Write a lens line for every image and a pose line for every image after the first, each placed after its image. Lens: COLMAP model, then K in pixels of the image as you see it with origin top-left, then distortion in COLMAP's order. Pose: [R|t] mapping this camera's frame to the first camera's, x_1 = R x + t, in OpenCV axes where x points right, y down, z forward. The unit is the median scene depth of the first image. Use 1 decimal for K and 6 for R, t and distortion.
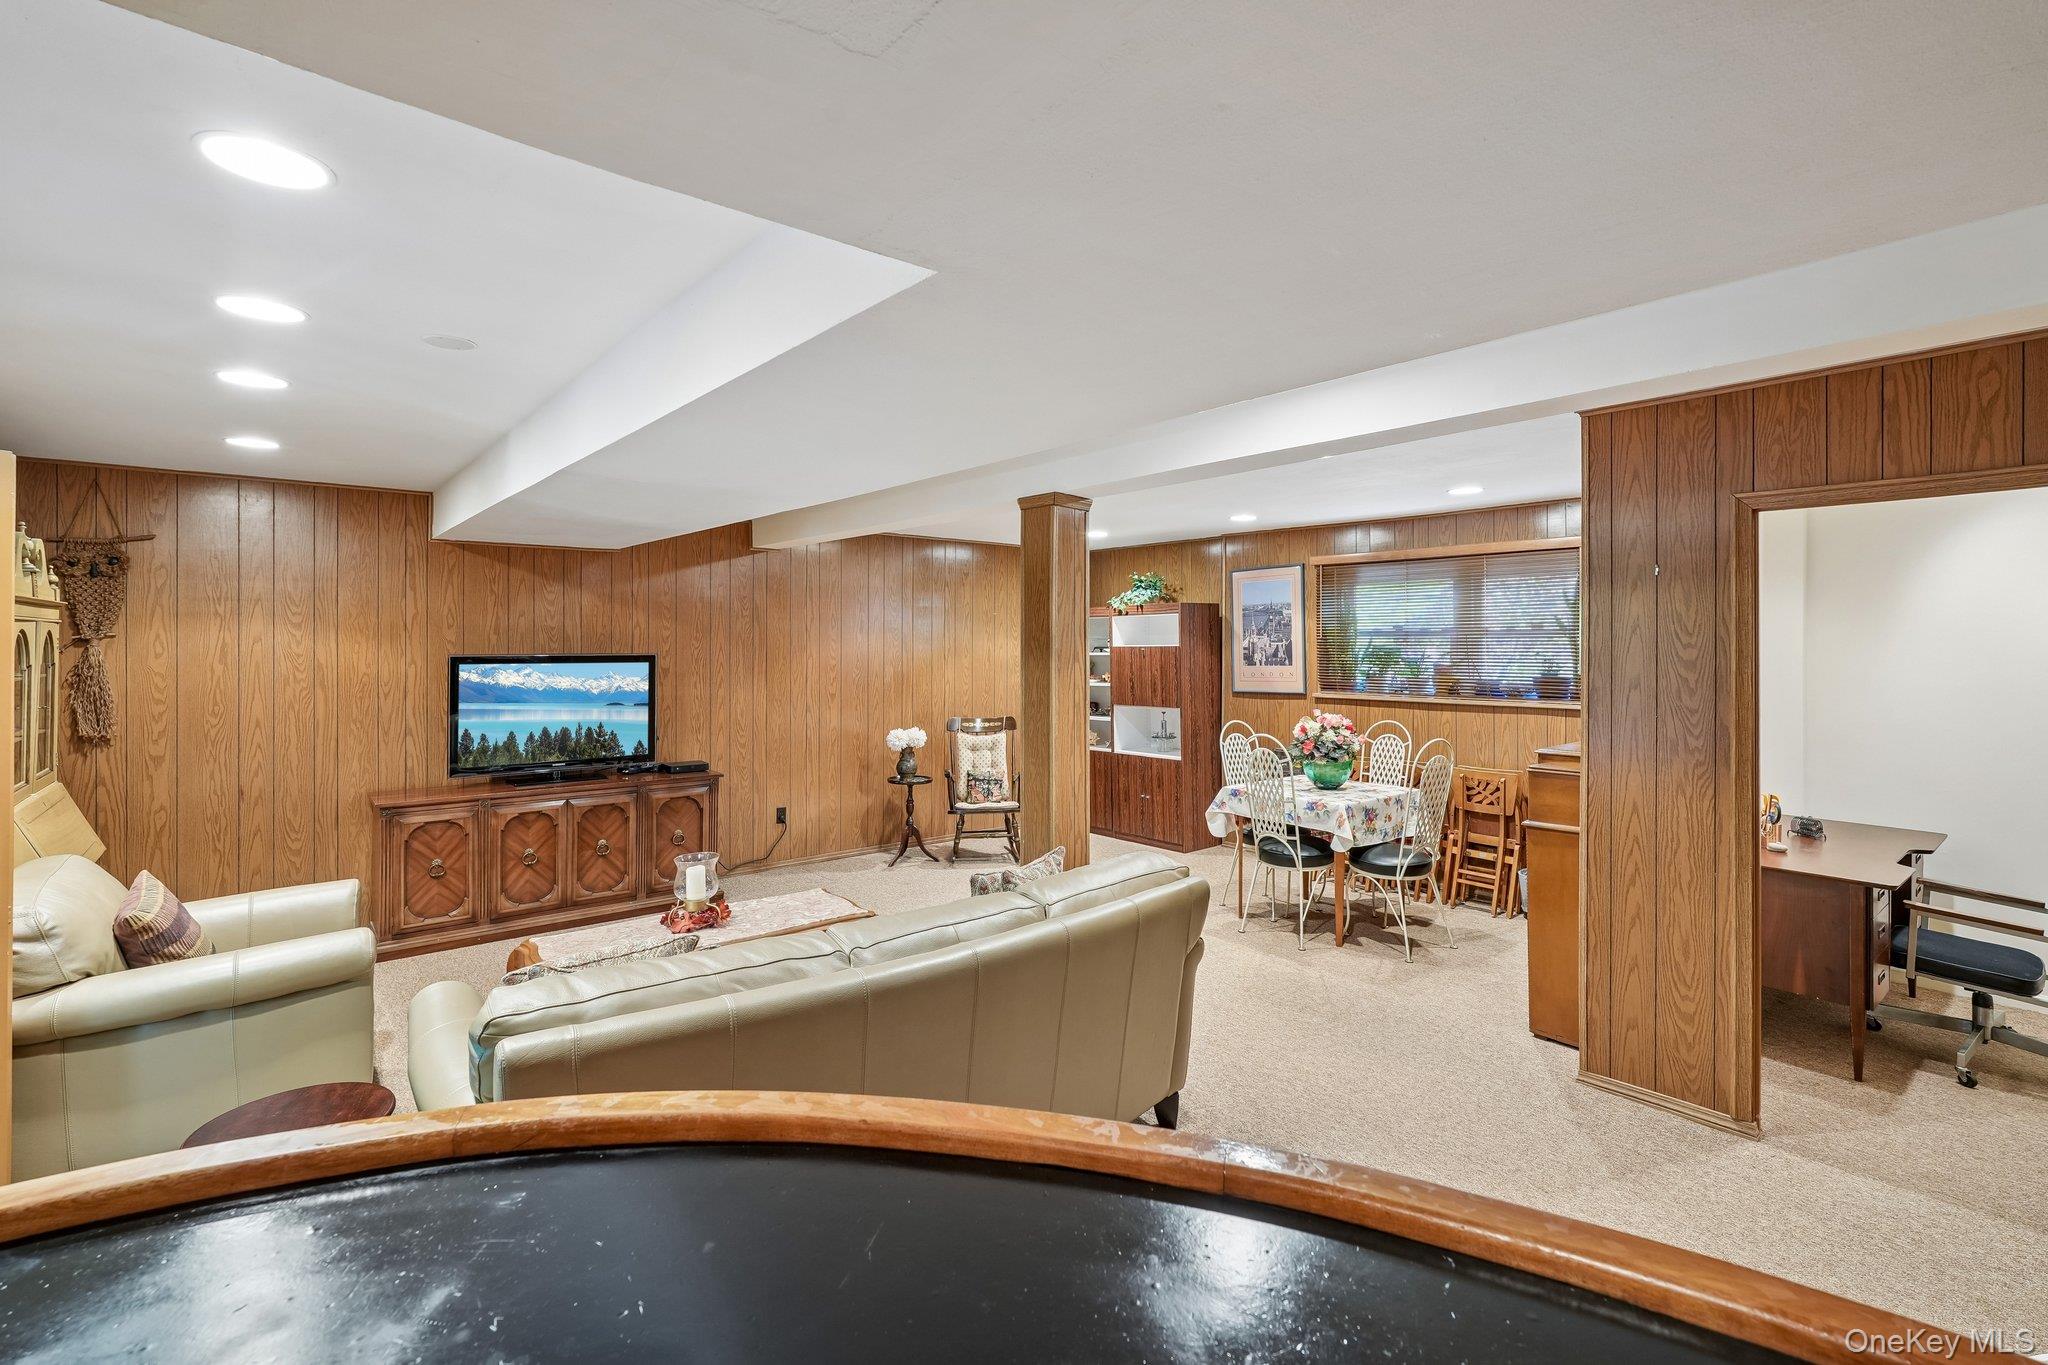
lens RADIAL K [[926.9, 0, 1025.5], [0, 926.9, 641.1], [0, 0, 1]] dist [0.001287, -0.000127]
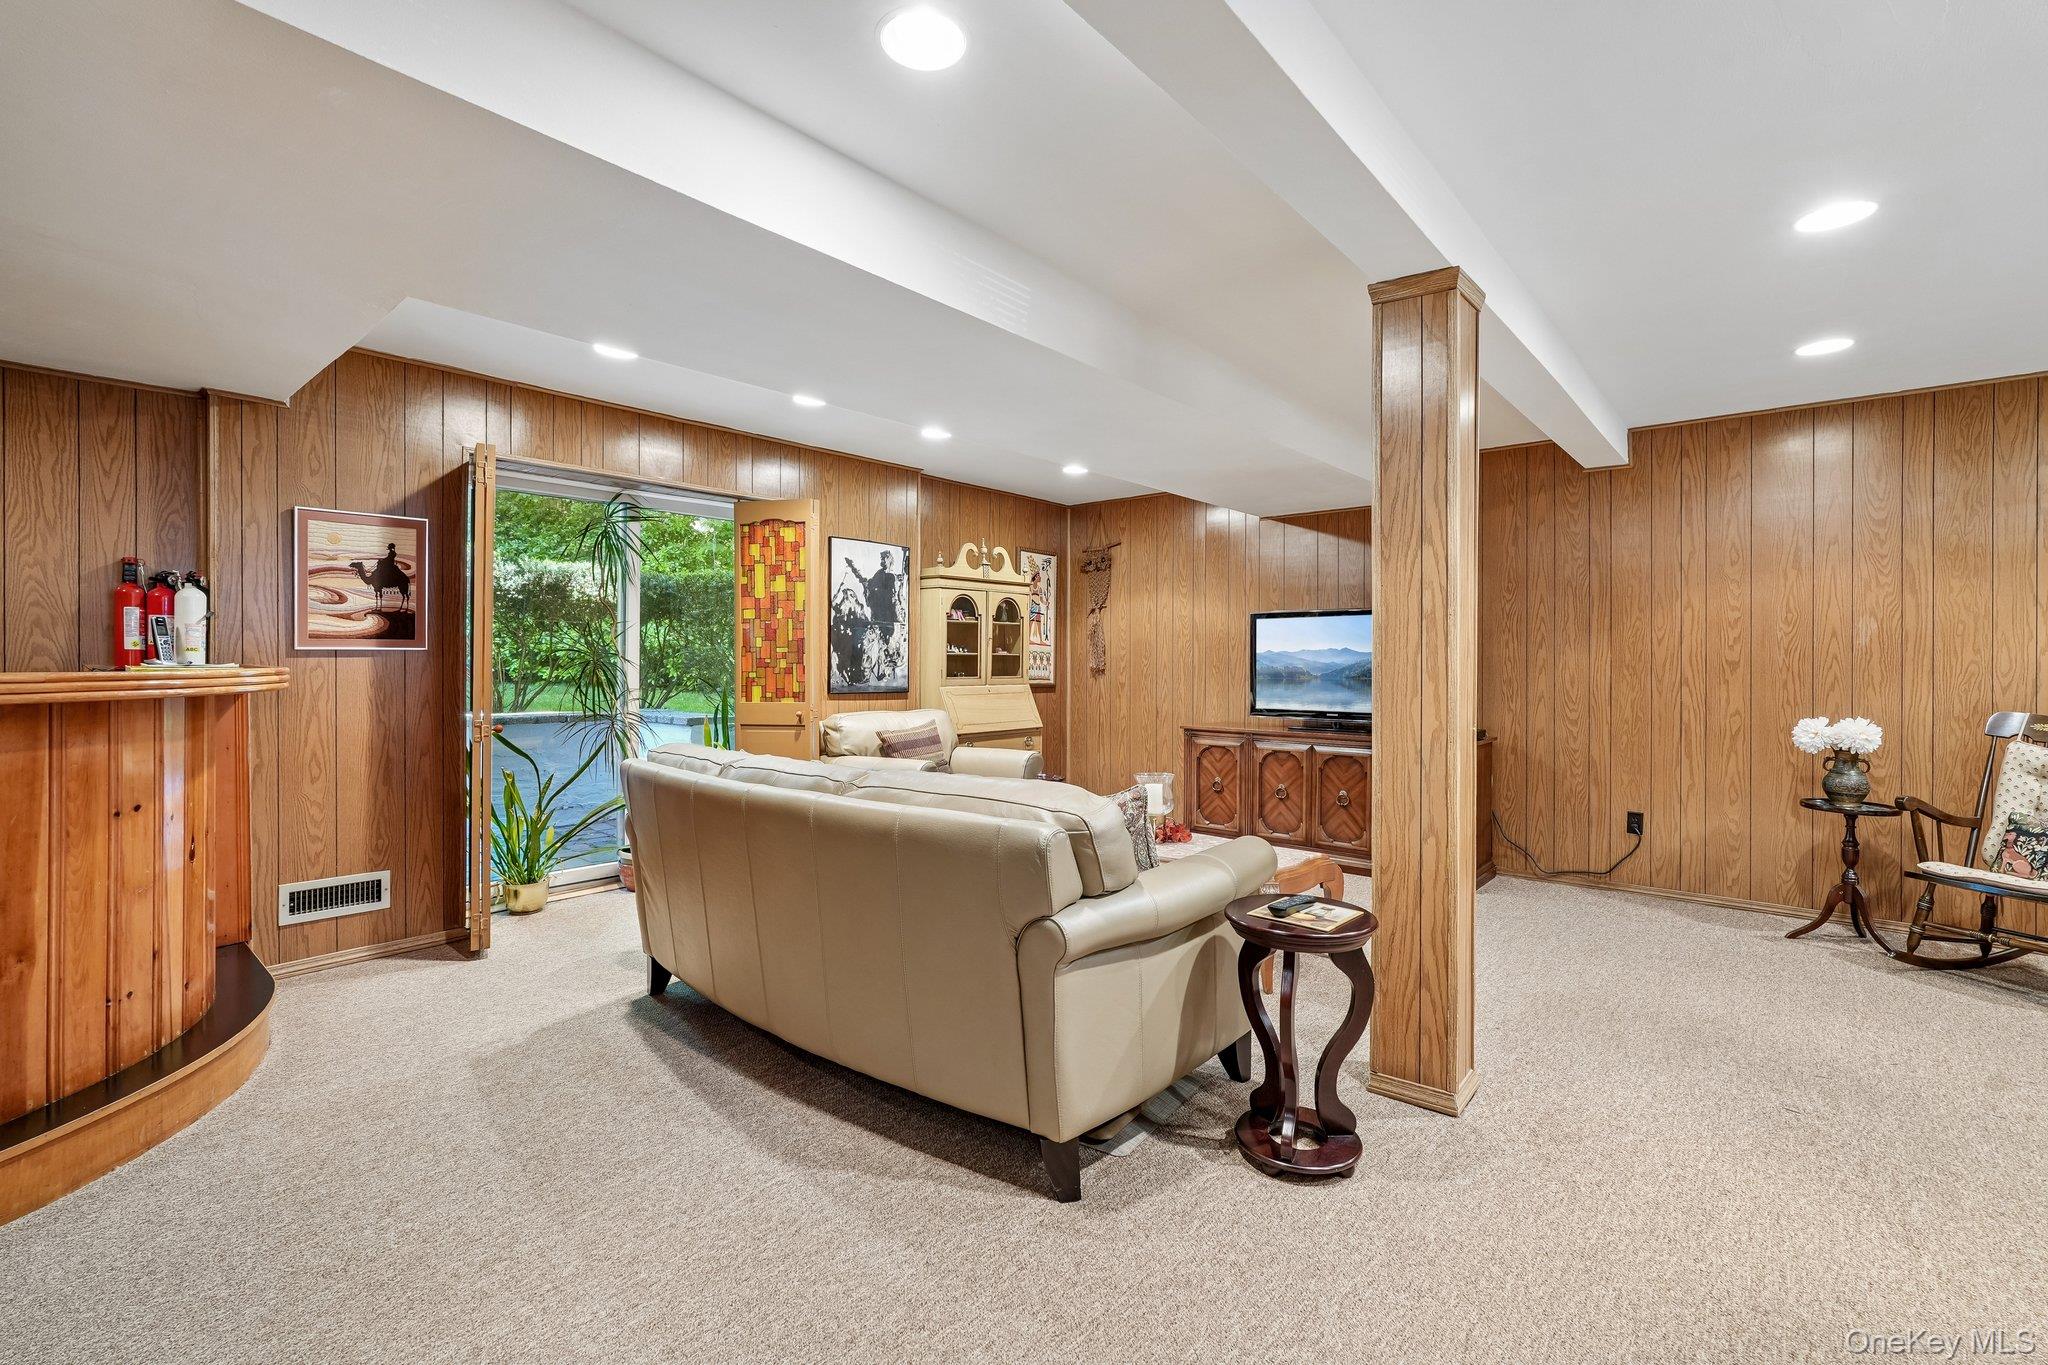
lens RADIAL K [[907.0, 0, 1017.7], [0, 907.0, 674.5], [0, 0, 1]] dist [-0.010993, 0.000253]
pose [[0.152911, 0.012451, -0.988162, 0.446889], [-0.003356, 0.999921, 0.012080, 0.075792], [0.988234, 0.001469, 0.152940, 0.489082]]
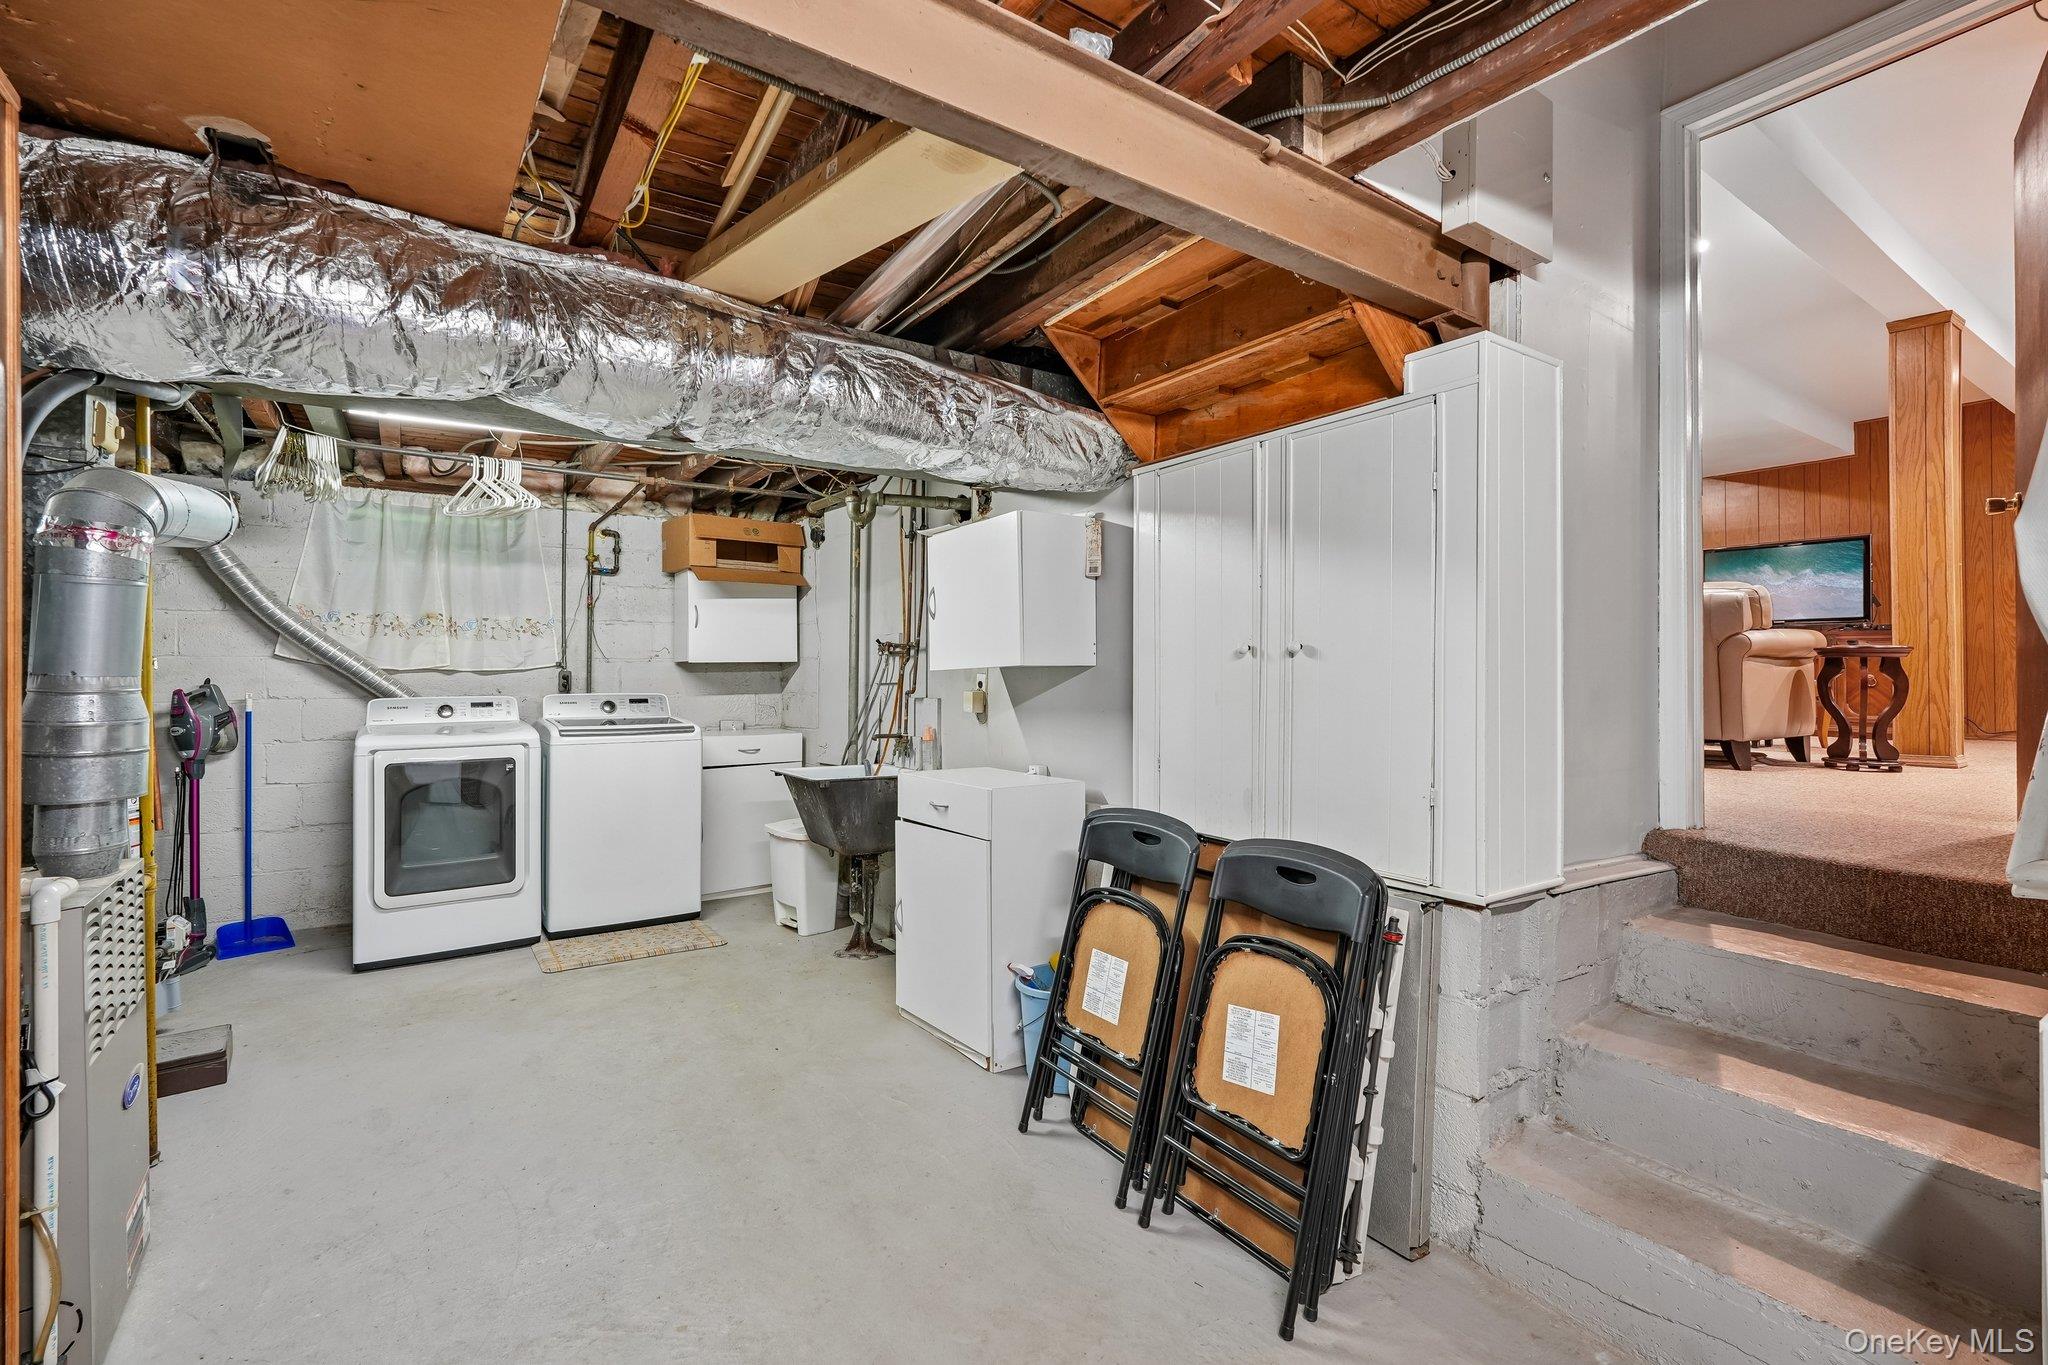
lens RADIAL K [[898.8, 0, 1029.3], [0, 898.8, 676.1], [0, 0, 1]] dist [0.002430, 0.000557]
pose [[-0.101308, -0.001222, -0.994854, 0.931312], [0.001166, 0.999998, -0.001347, 0.210842], [0.994854, -0.001296, -0.101307, 0.027542]]
